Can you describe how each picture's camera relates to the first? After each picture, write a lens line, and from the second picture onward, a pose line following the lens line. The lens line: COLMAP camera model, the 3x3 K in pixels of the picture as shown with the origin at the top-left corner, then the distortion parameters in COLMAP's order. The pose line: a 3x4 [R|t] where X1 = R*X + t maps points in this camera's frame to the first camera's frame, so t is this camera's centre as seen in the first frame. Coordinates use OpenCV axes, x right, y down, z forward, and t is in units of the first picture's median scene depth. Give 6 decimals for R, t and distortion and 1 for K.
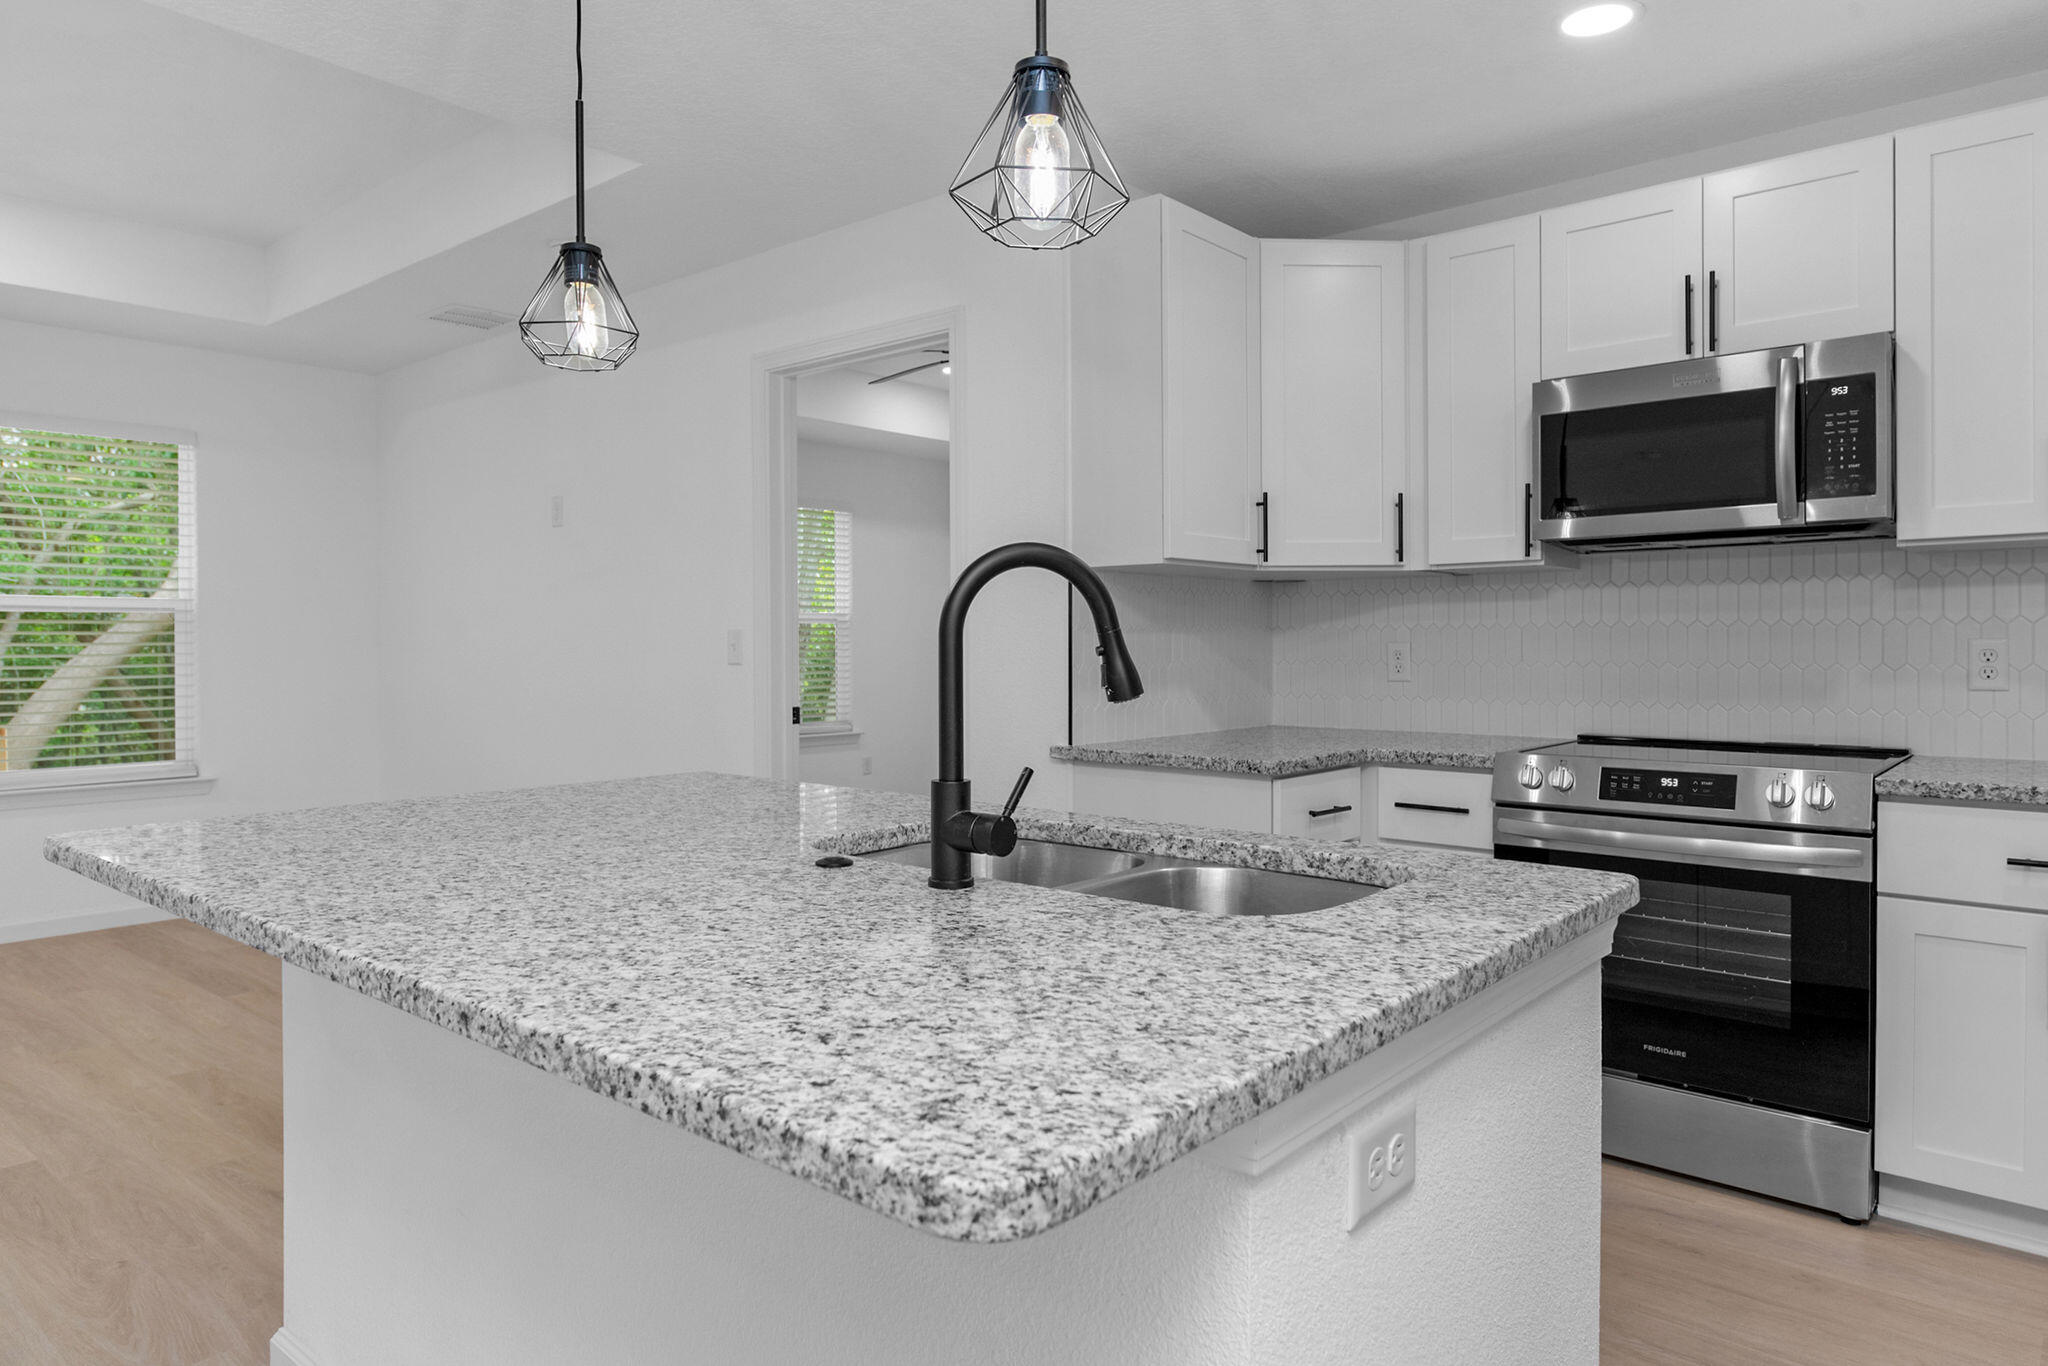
lens RADIAL K [[1296.8, 0, 1047.8], [0, 1296.8, 656.5], [0, 0, 1]] dist [0.012219, -0.001714]
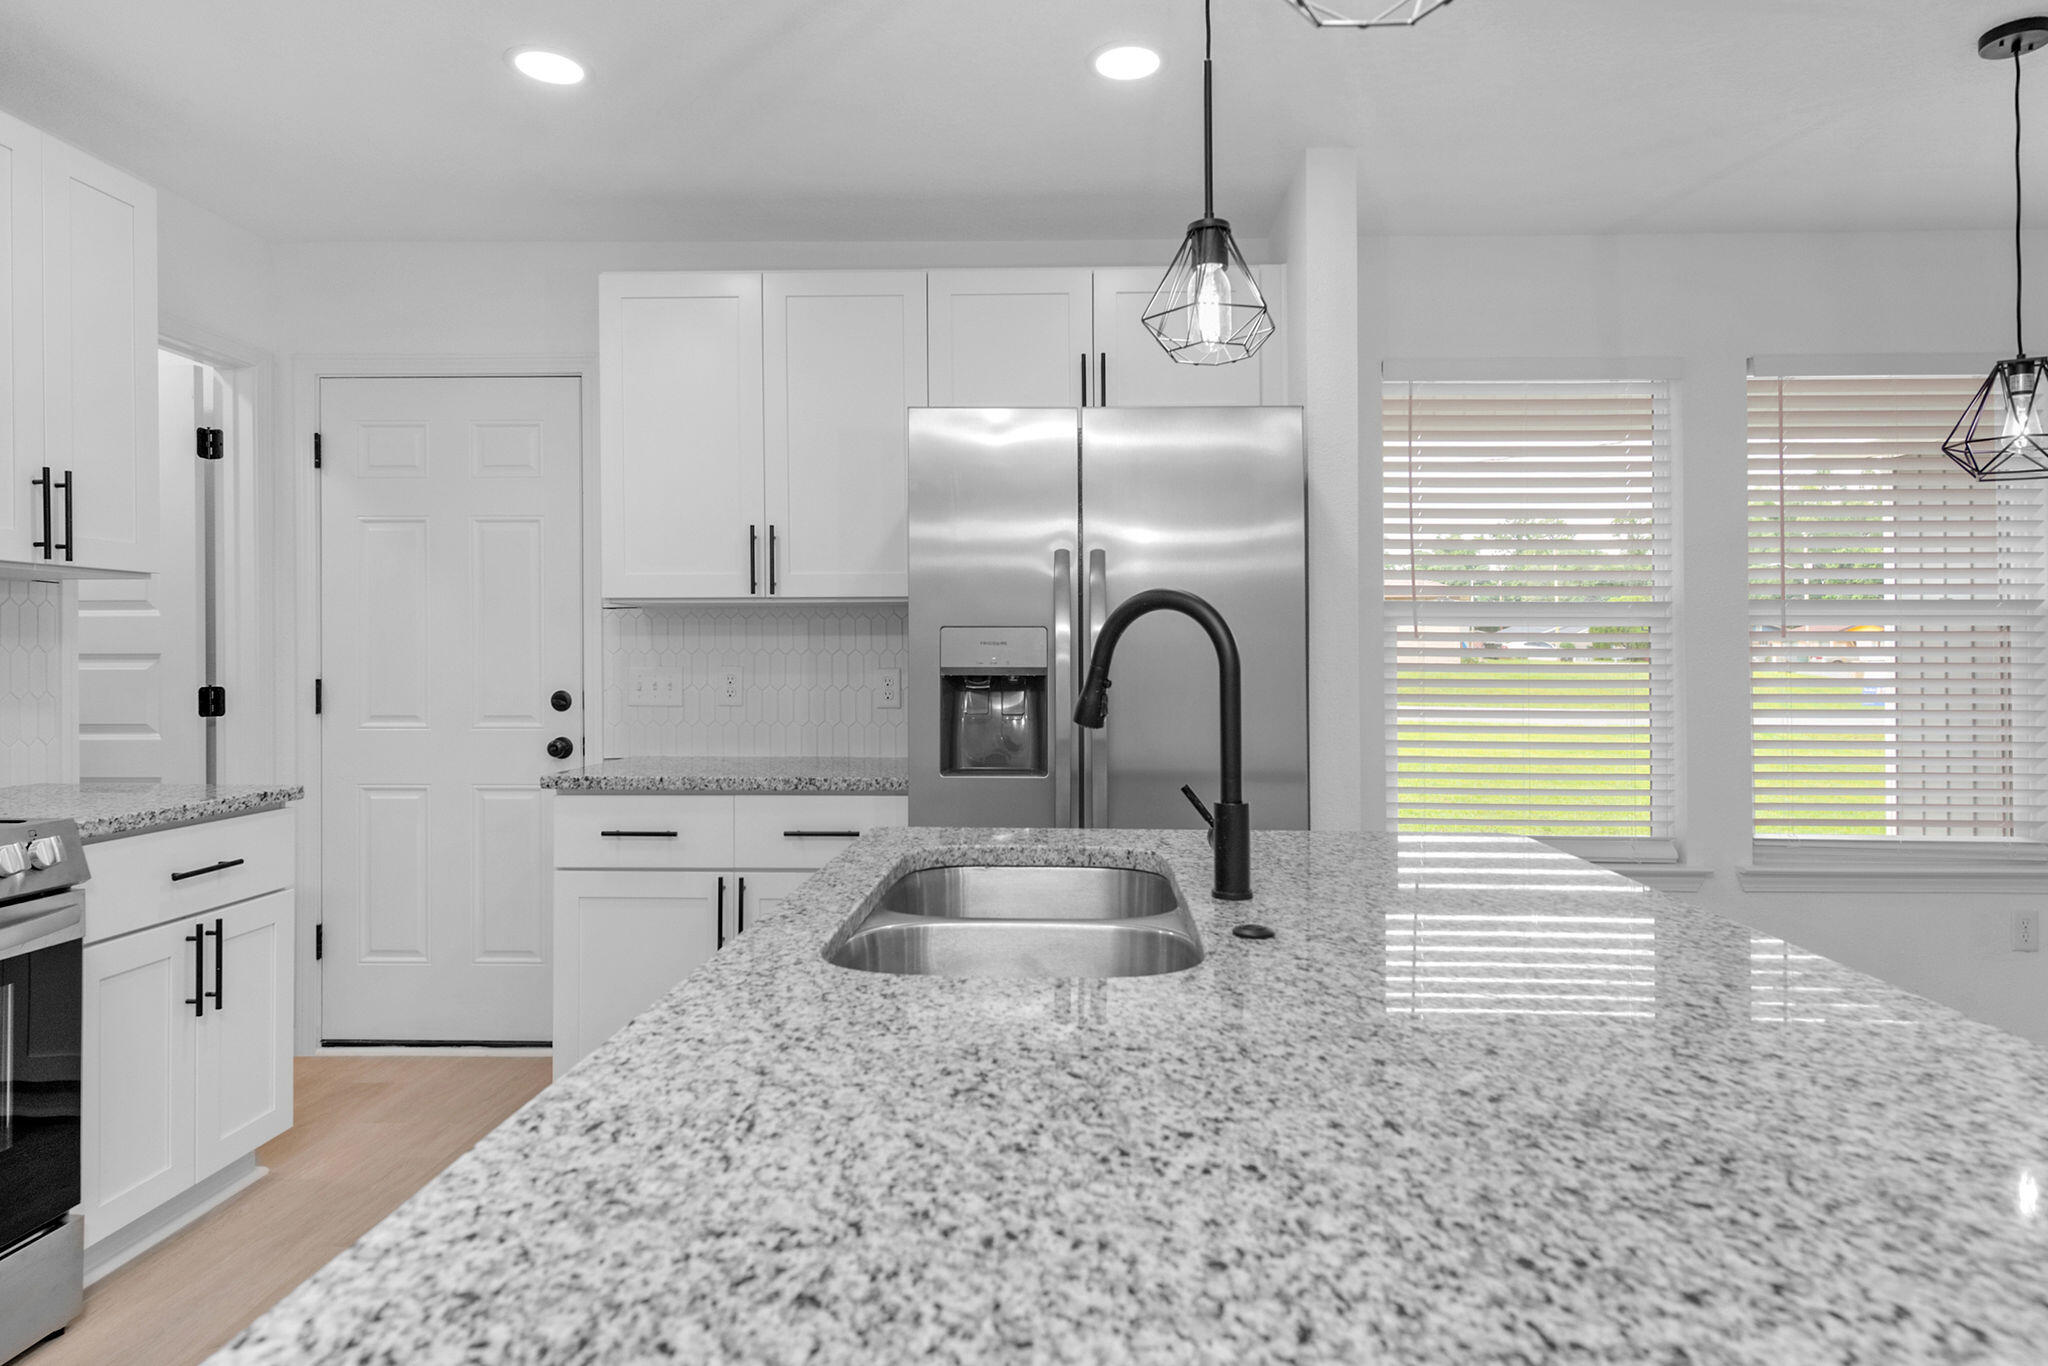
lens RADIAL K [[1227.0, 0, 1030.9], [0, 1227.0, 656.9], [0, 0, 1]] dist [0.007243, -0.001240]
pose [[-0.642050, 0.004660, 0.766648, -0.404839], [0.008911, 0.999959, 0.001384, -0.015959], [-0.766611, 0.007720, -0.642066, 0.931227]]
